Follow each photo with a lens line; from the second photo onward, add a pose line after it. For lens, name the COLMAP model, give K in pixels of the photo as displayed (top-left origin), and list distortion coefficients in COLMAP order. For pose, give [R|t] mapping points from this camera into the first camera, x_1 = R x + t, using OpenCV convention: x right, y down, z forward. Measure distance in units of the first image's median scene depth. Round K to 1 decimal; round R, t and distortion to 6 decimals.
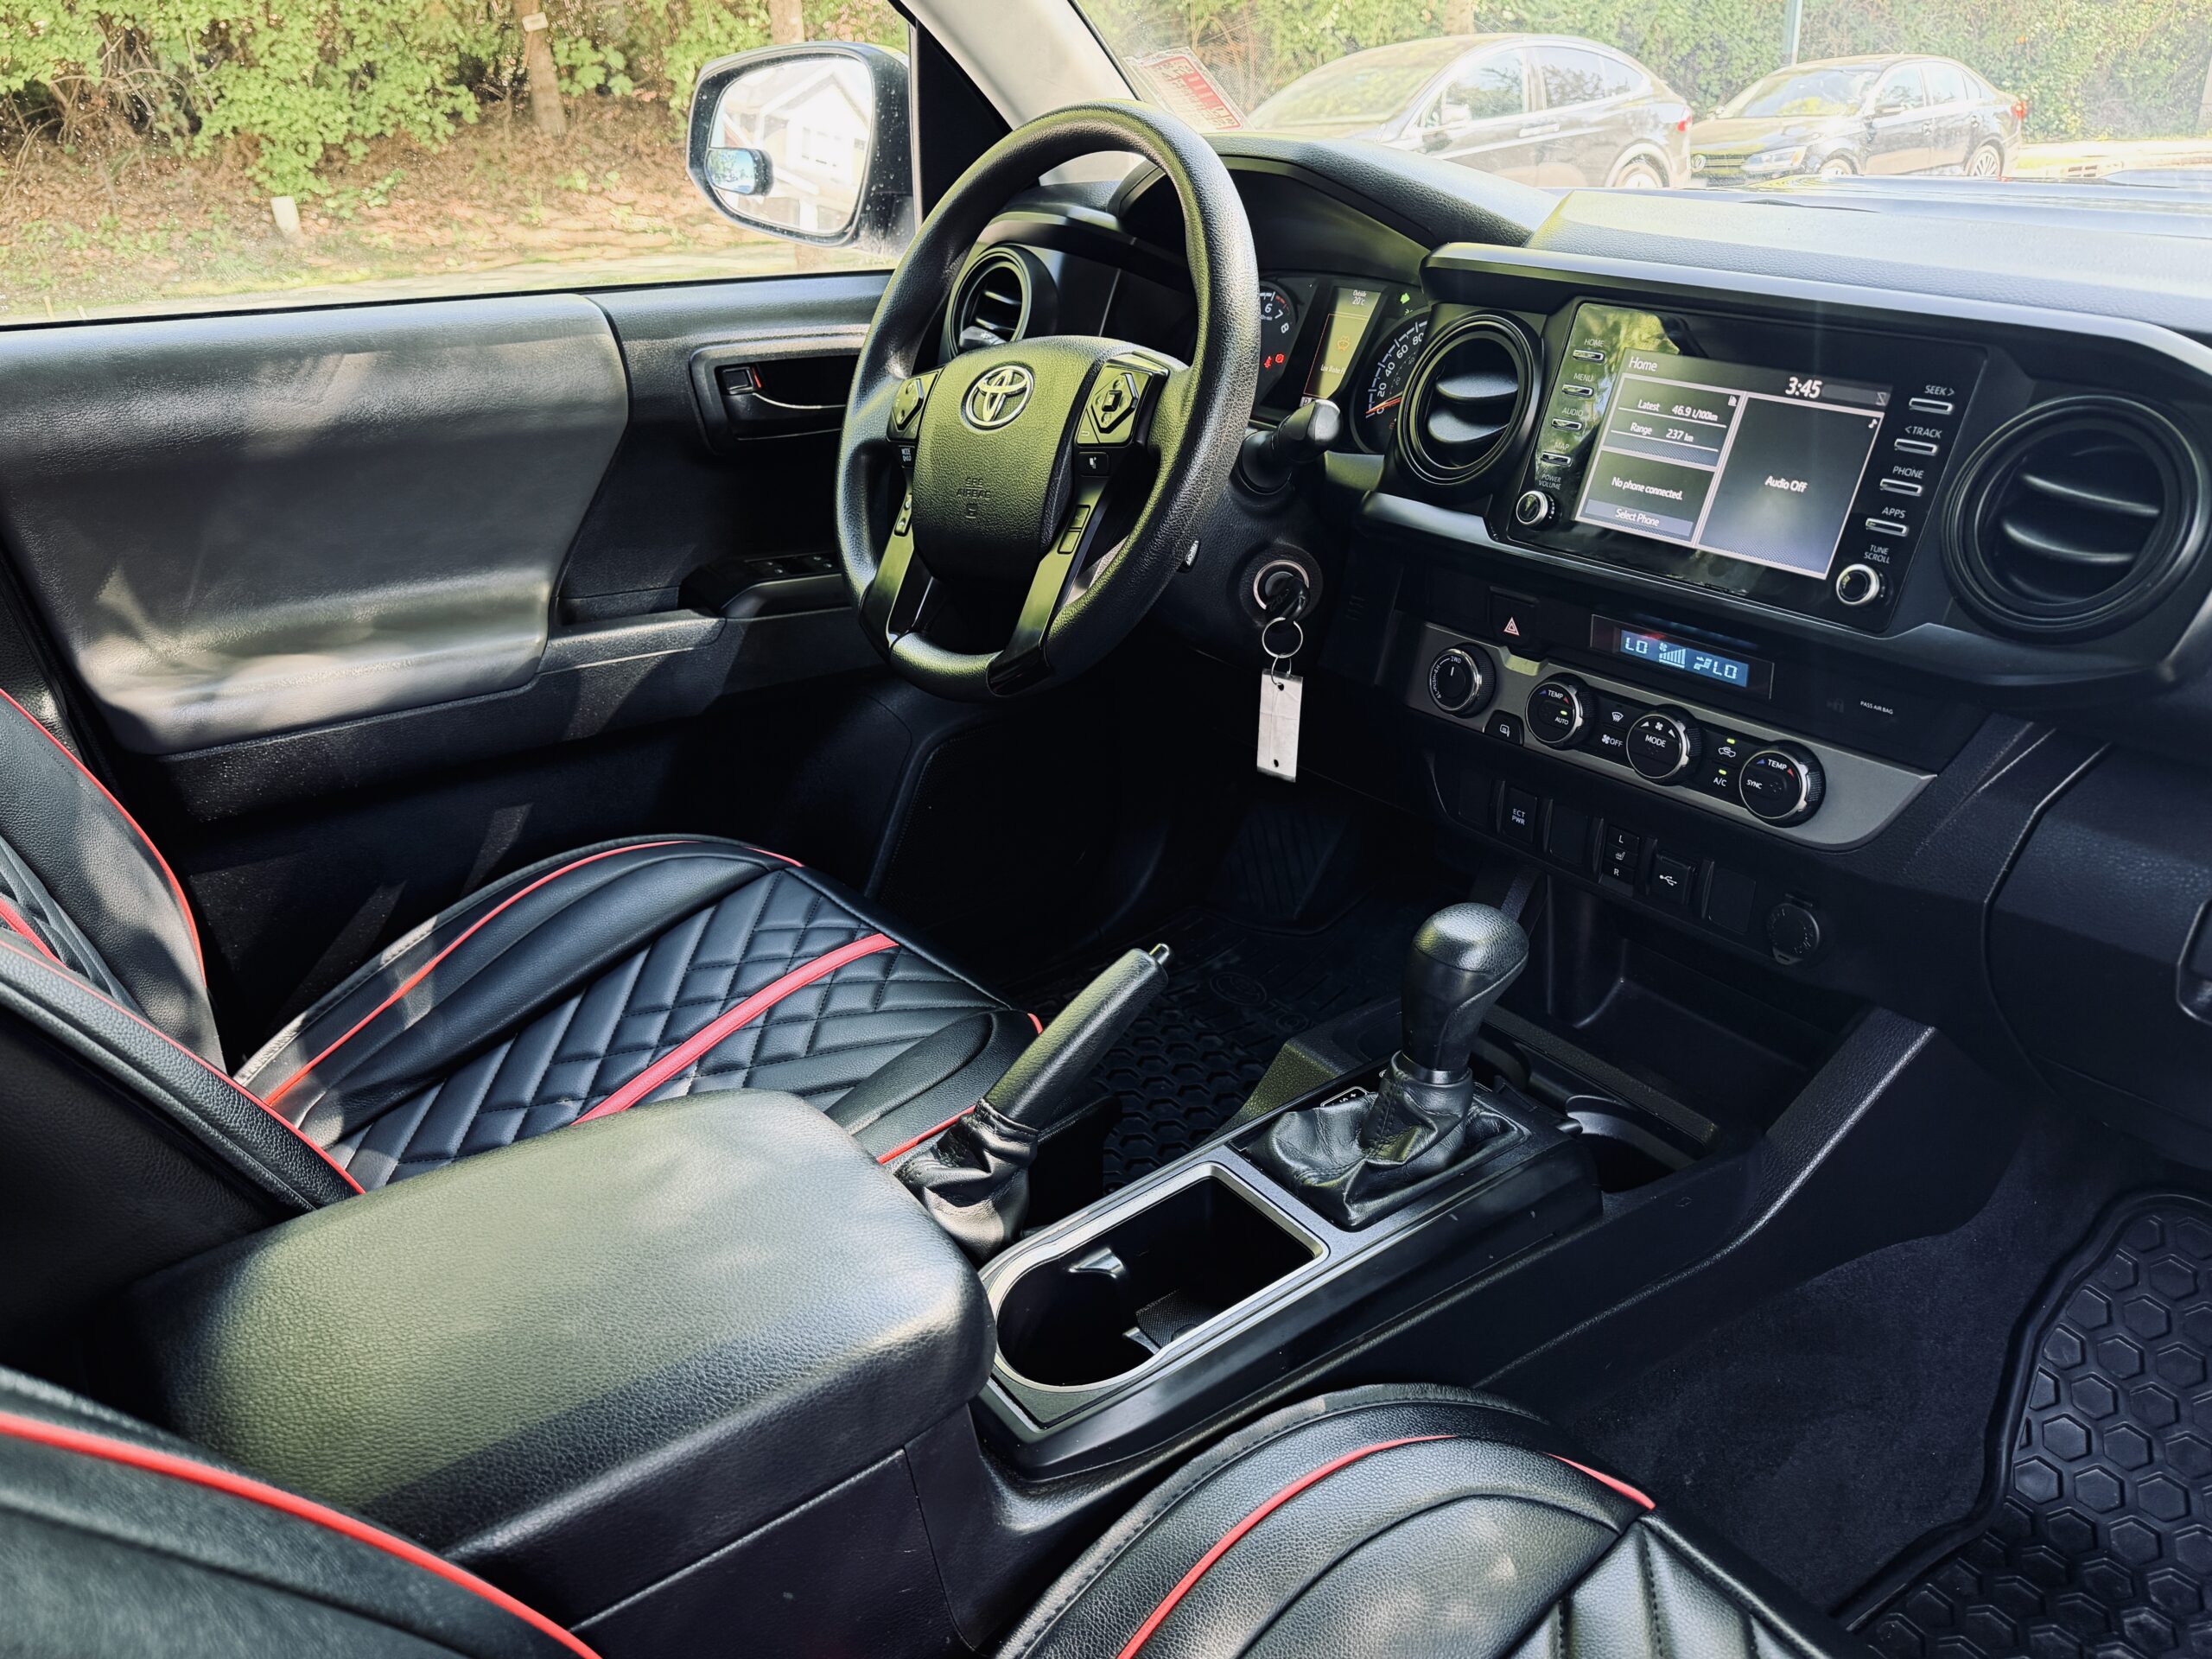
lens RADIAL K [[1584.0, 0, 1101.2], [0, 1584.0, 849.7], [0, 0, 1]] dist [0.130341, -0.242842]
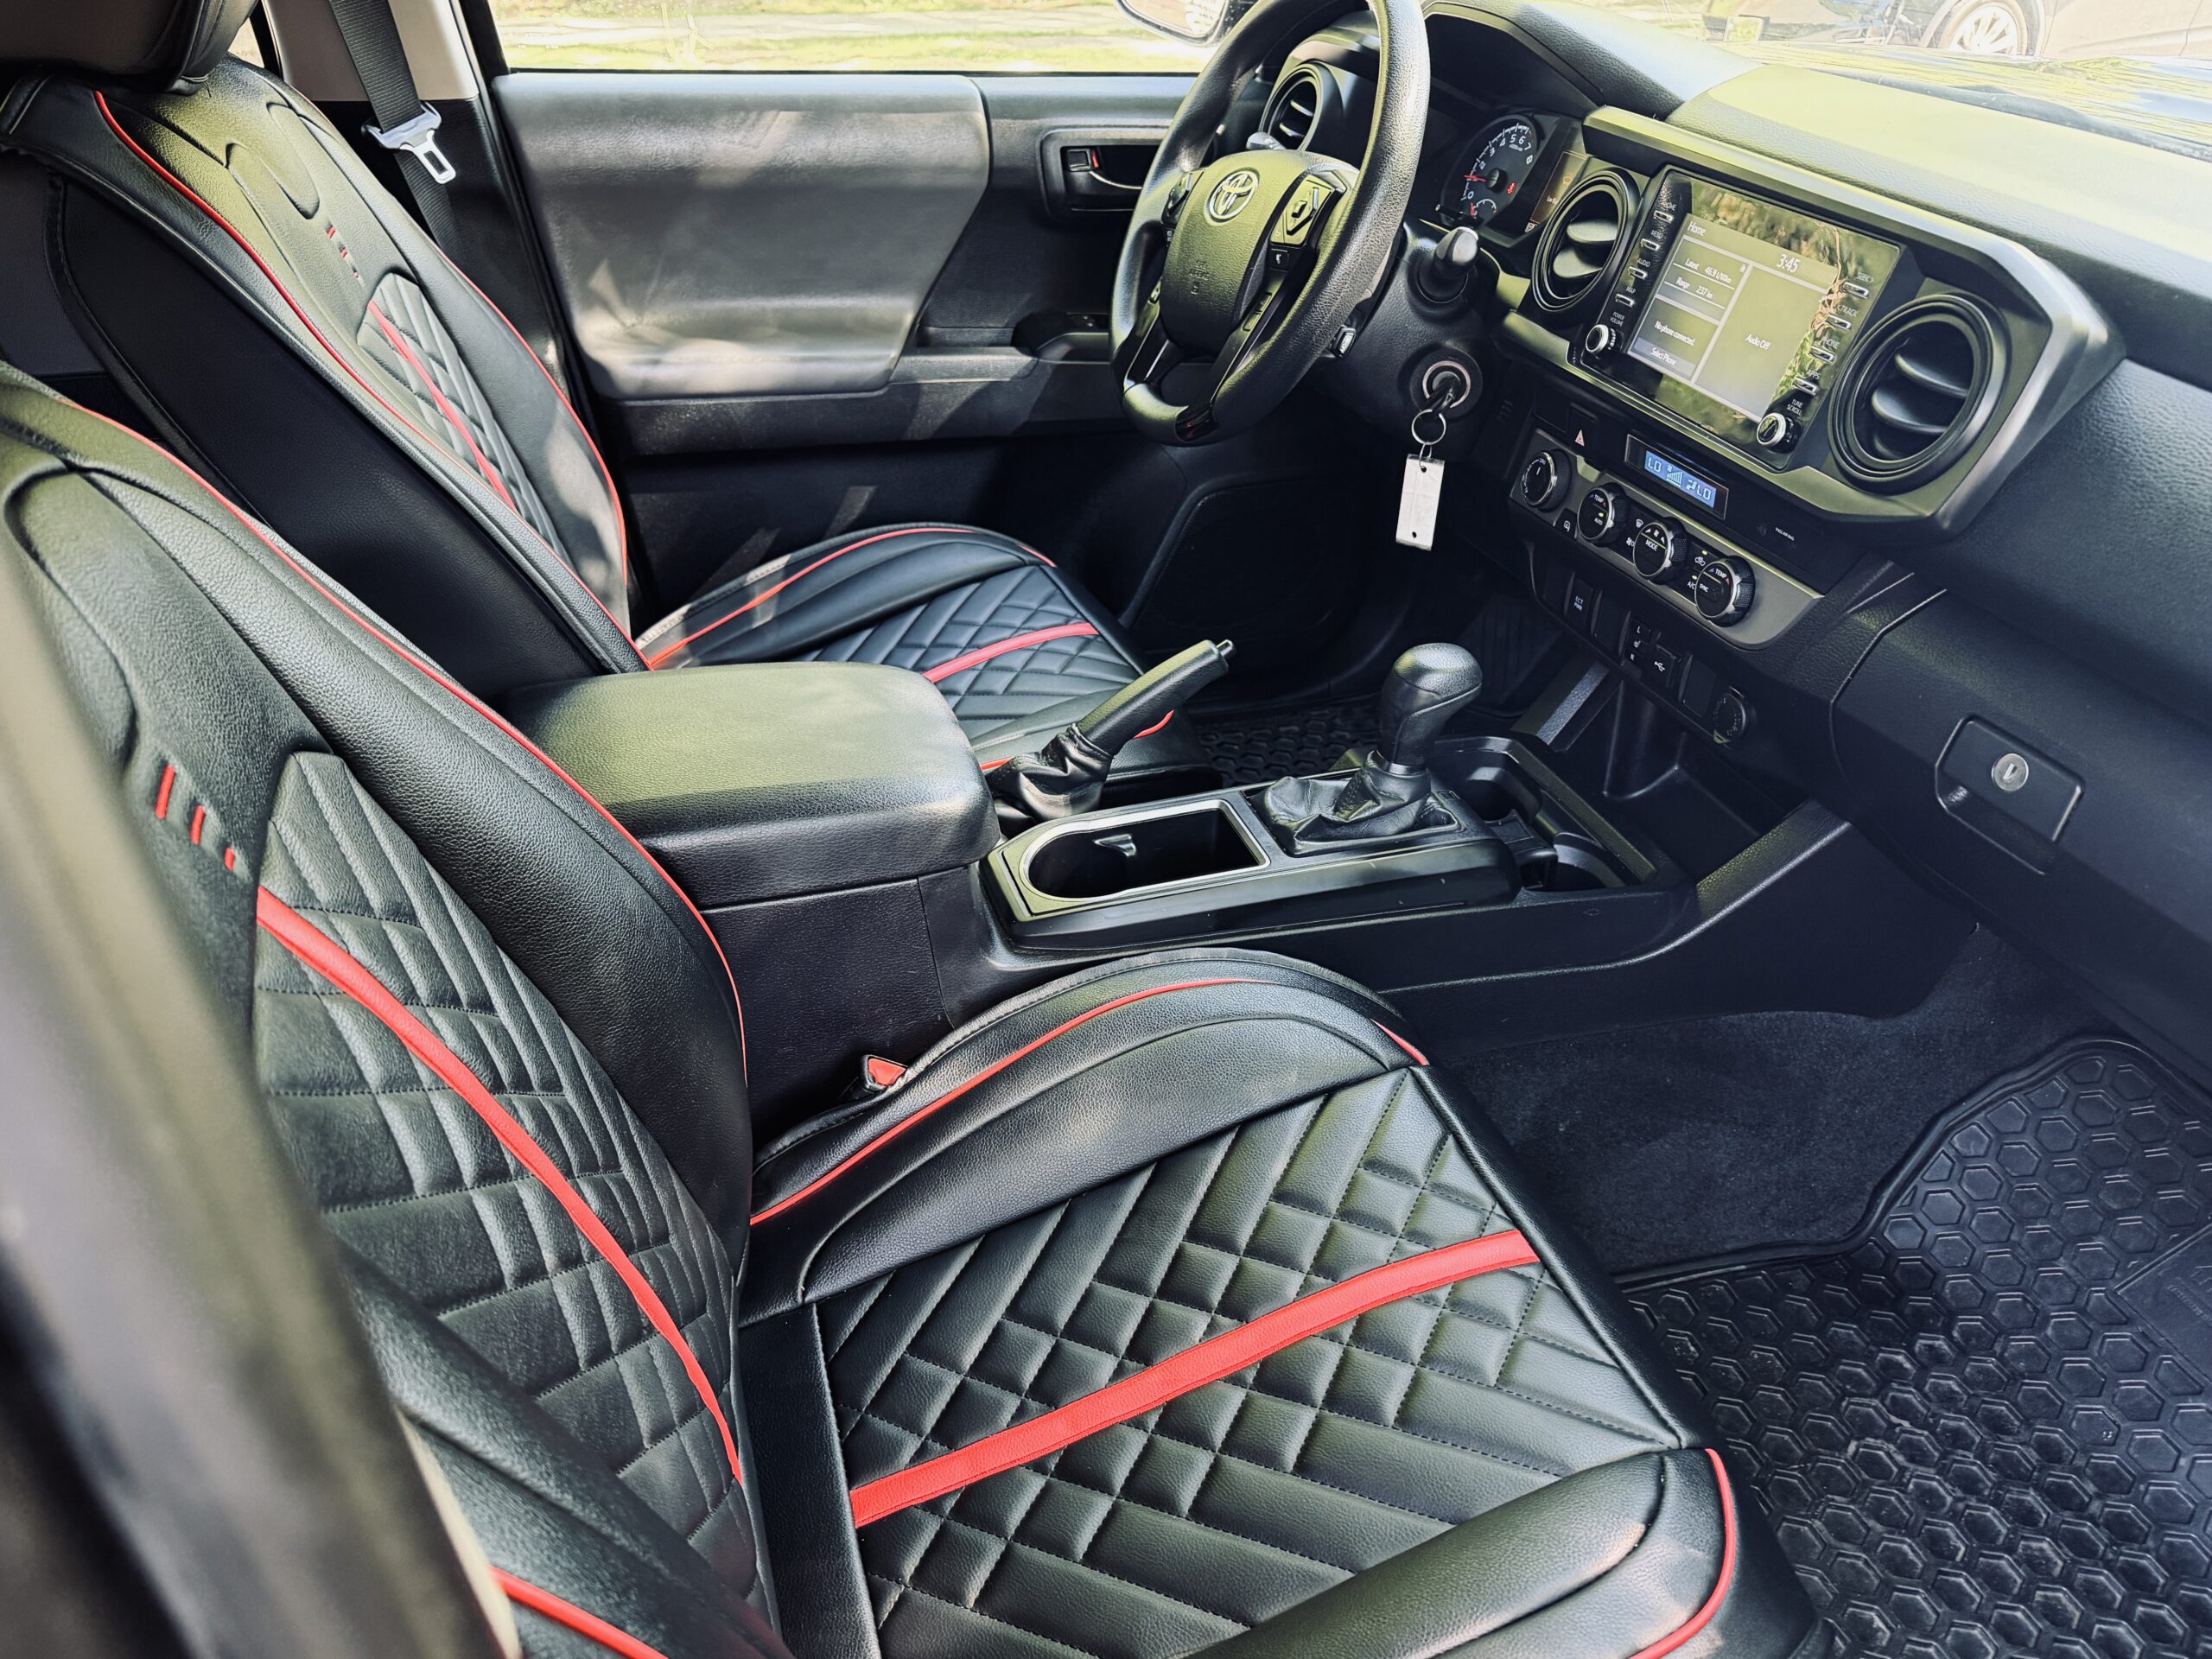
lens RADIAL K [[1584.0, 0, 1101.2], [0, 1584.0, 849.7], [0, 0, 1]] dist [0.130341, -0.242842]
pose [[0.944155, 0.209555, -0.254280, 0.249595], [-0.176128, 0.973173, 0.148031, 0.041782], [0.278480, -0.094978, 0.955734, -0.257998]]
